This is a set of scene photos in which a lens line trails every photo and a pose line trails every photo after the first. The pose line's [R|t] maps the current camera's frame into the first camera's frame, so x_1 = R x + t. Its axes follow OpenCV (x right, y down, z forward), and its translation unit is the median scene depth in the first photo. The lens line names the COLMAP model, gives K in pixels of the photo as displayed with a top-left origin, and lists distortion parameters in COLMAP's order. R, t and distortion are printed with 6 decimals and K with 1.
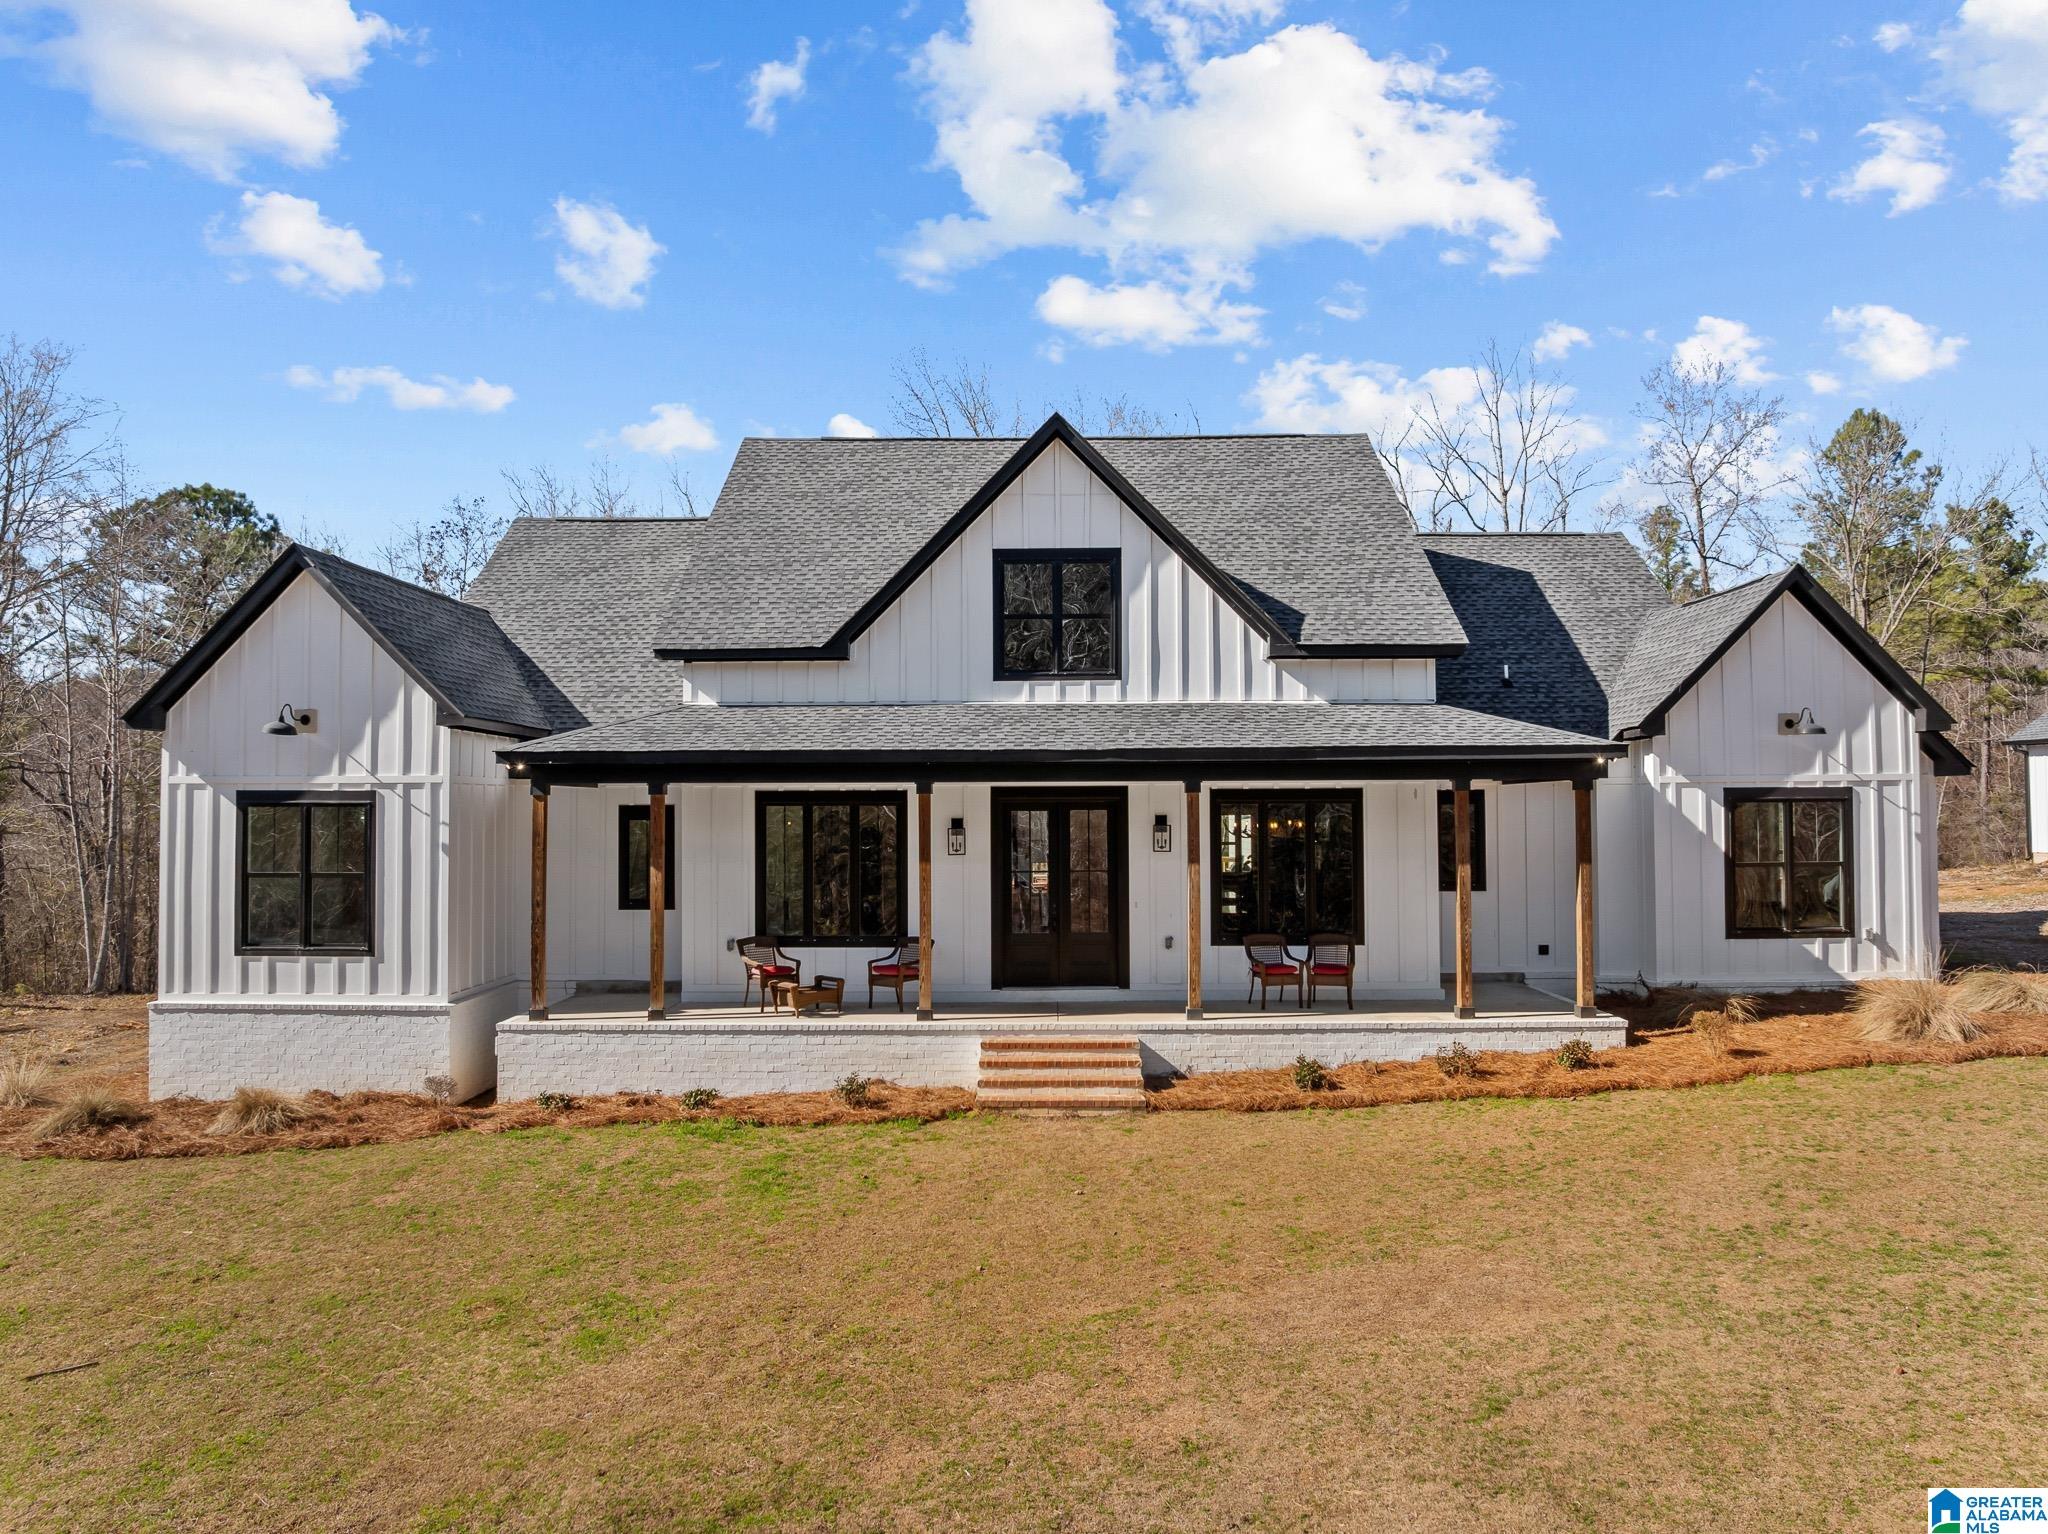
lens RADIAL K [[1430.2, 0, 1035.6], [0, 1430.2, 764.4], [0, 0, 1]] dist [-0.044124, 0.007062]
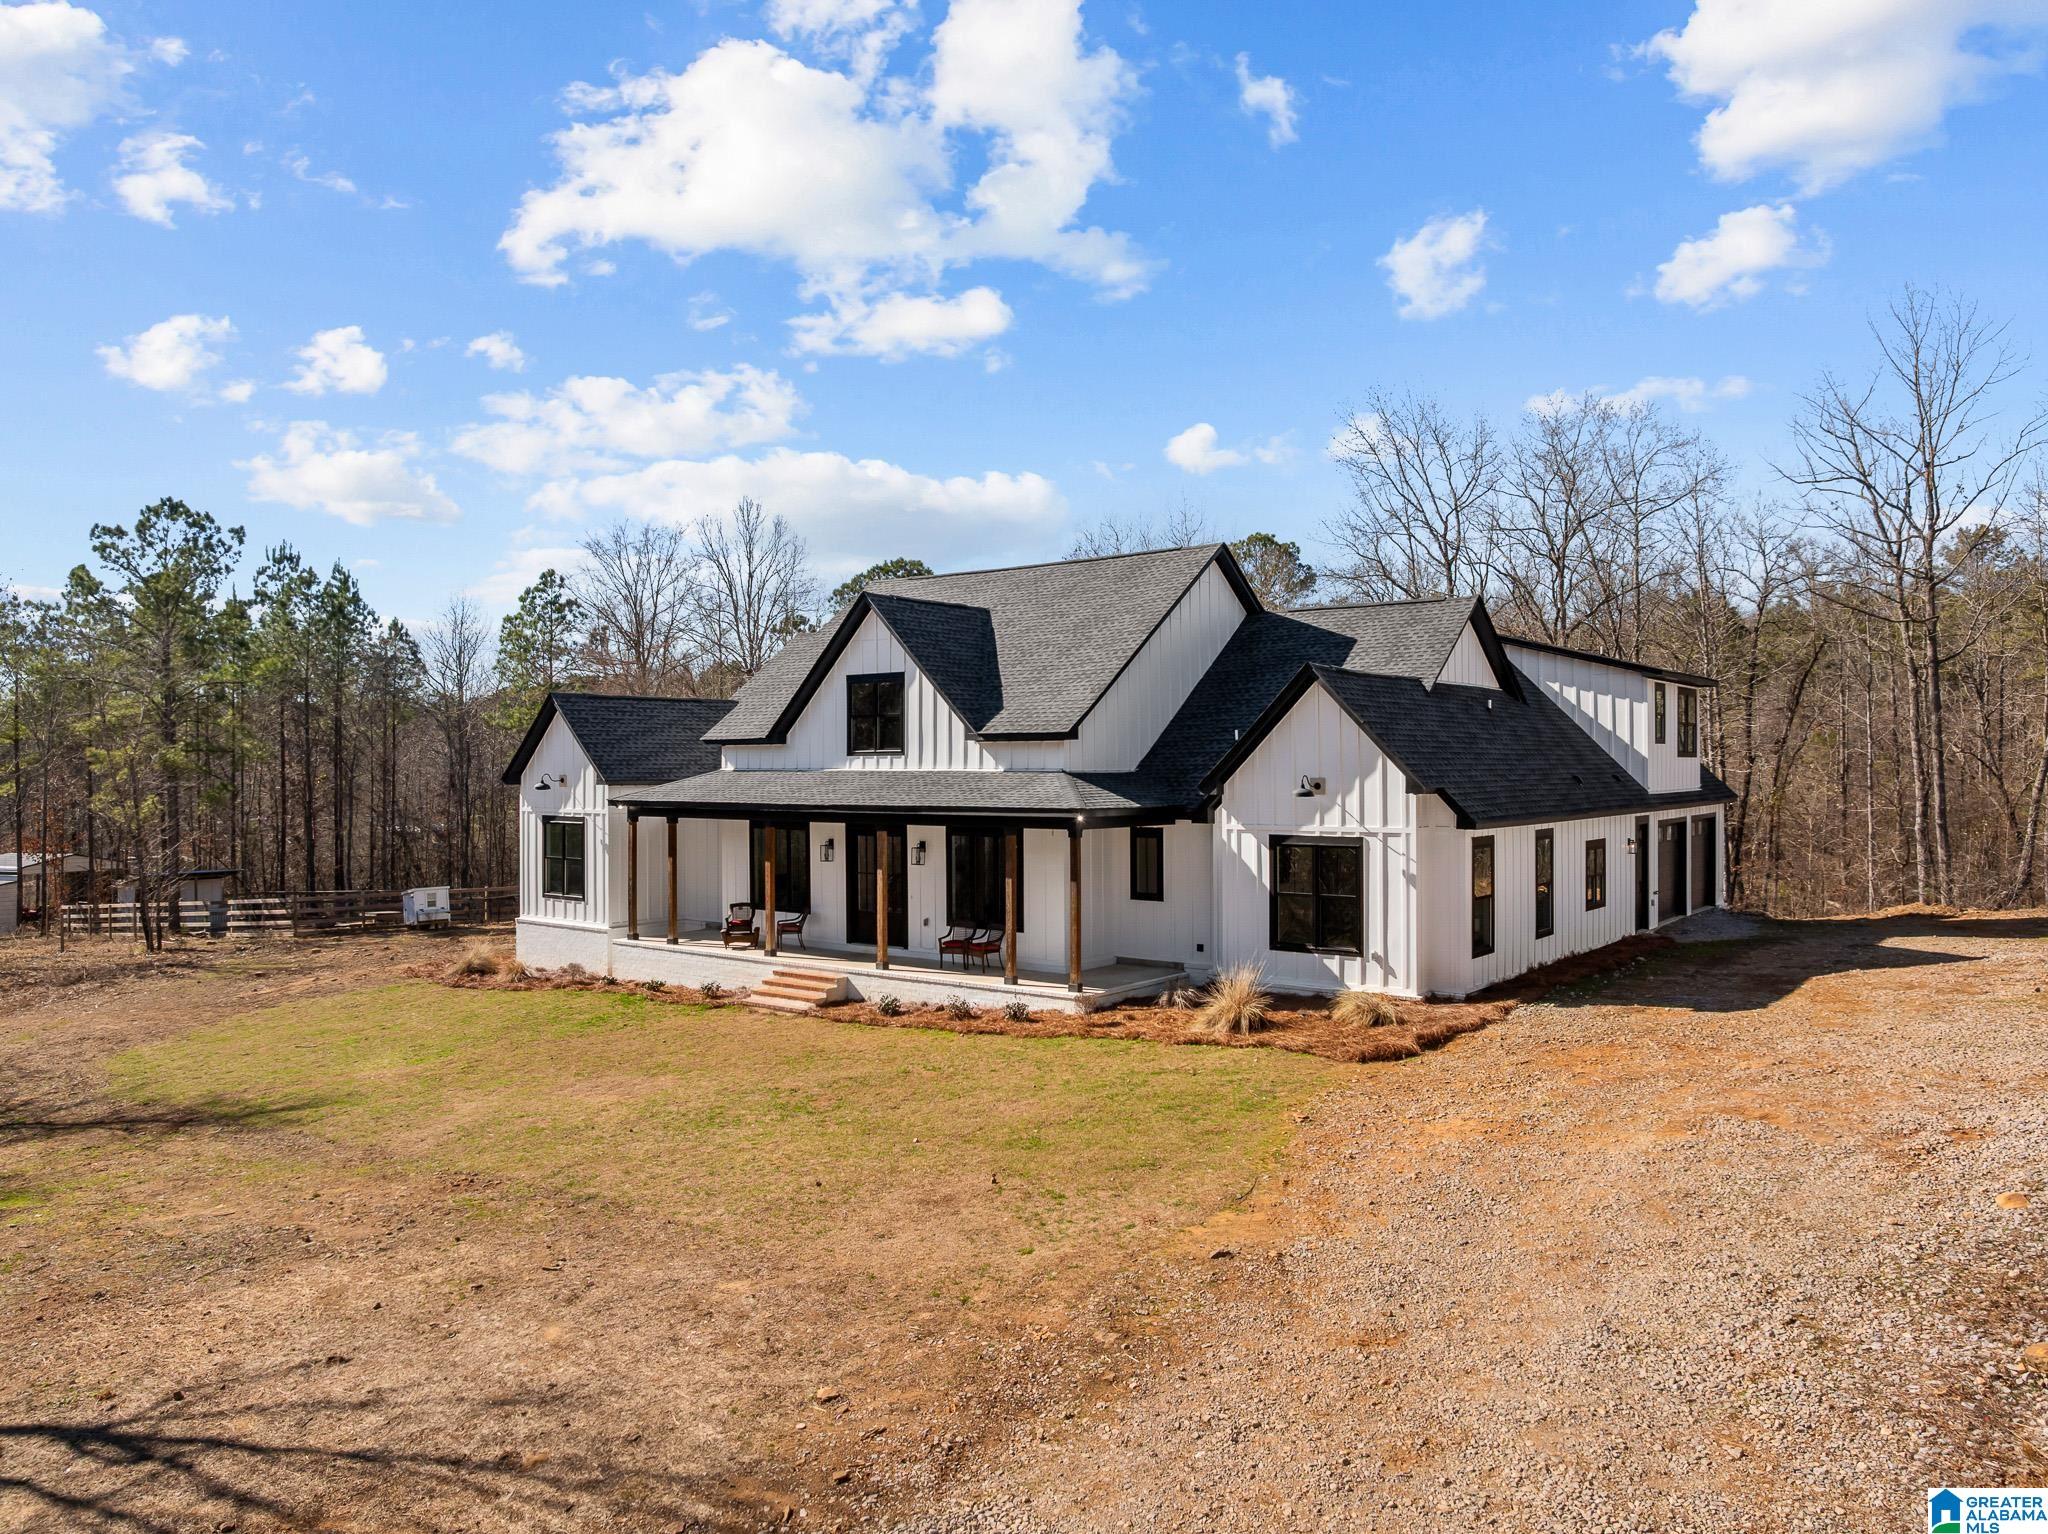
lens RADIAL K [[1430.2, 0, 1035.6], [0, 1430.2, 764.4], [0, 0, 1]] dist [-0.044124, 0.007062]
pose [[0.802185, 0.001446, -0.597073, 1.131399], [0.015978, 0.999587, 0.023888, -0.085499], [0.596861, -0.028703, 0.801831, -0.188456]]
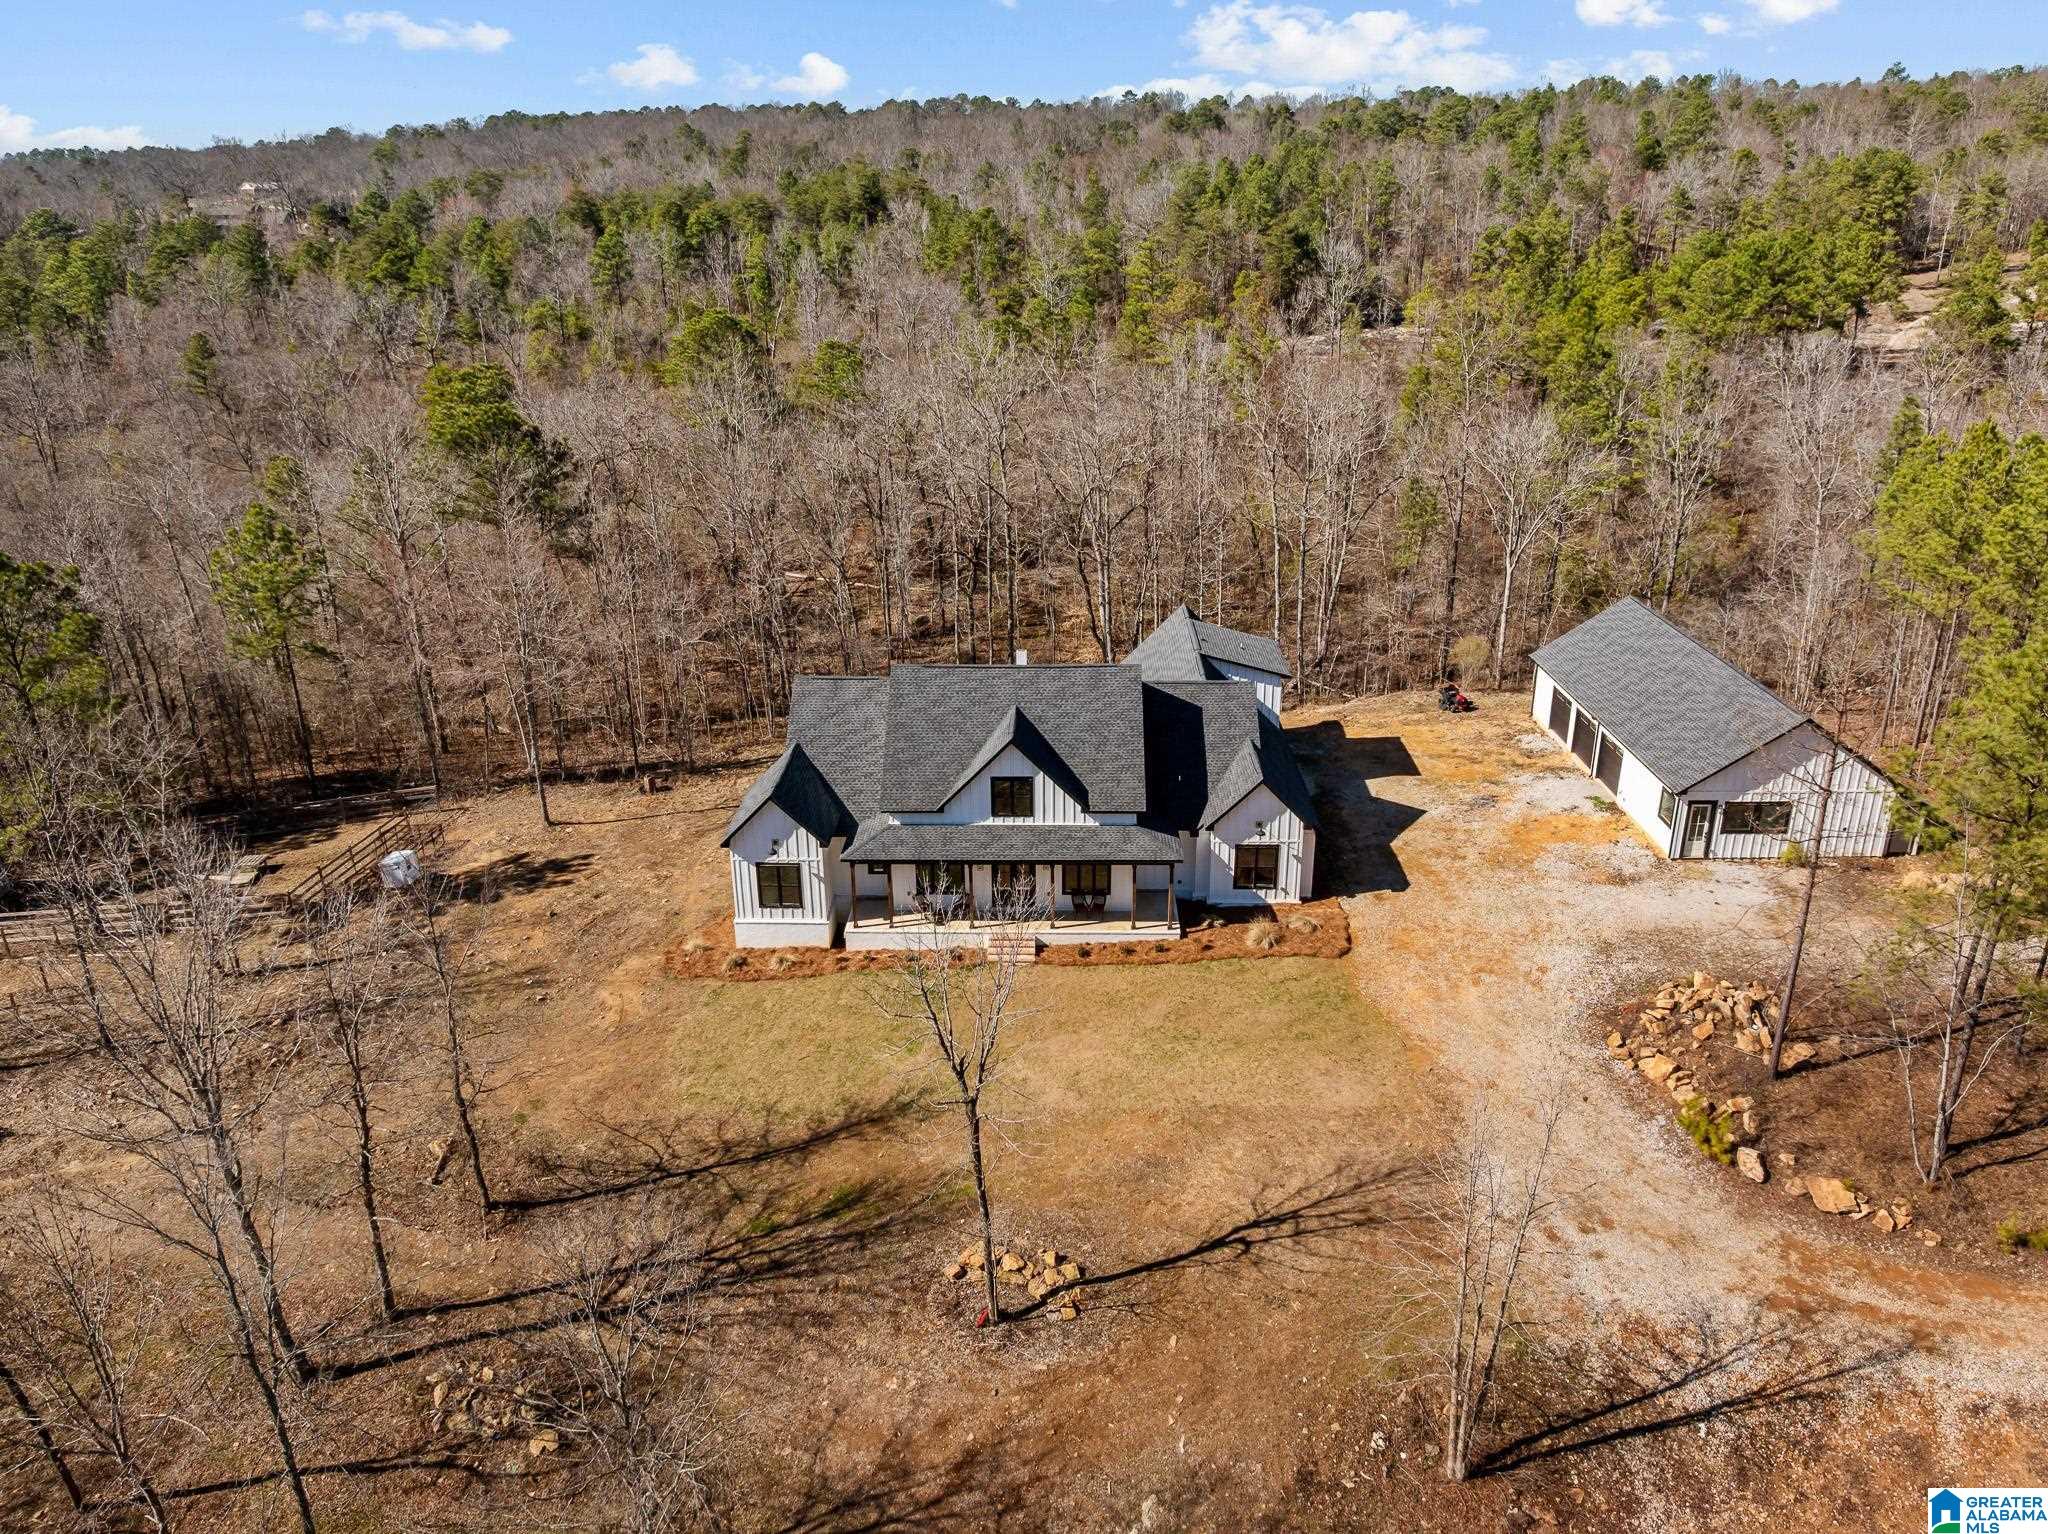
lens RADIAL K [[1430.2, 0, 1035.6], [0, 1430.2, 764.4], [0, 0, 1]] dist [-0.044124, 0.007062]
pose [[0.999975, 0.000402, -0.007075, 0.087468], [0.002423, 0.918844, 0.394613, -1.374603], [0.006659, -0.394620, 0.918820, -1.769431]]
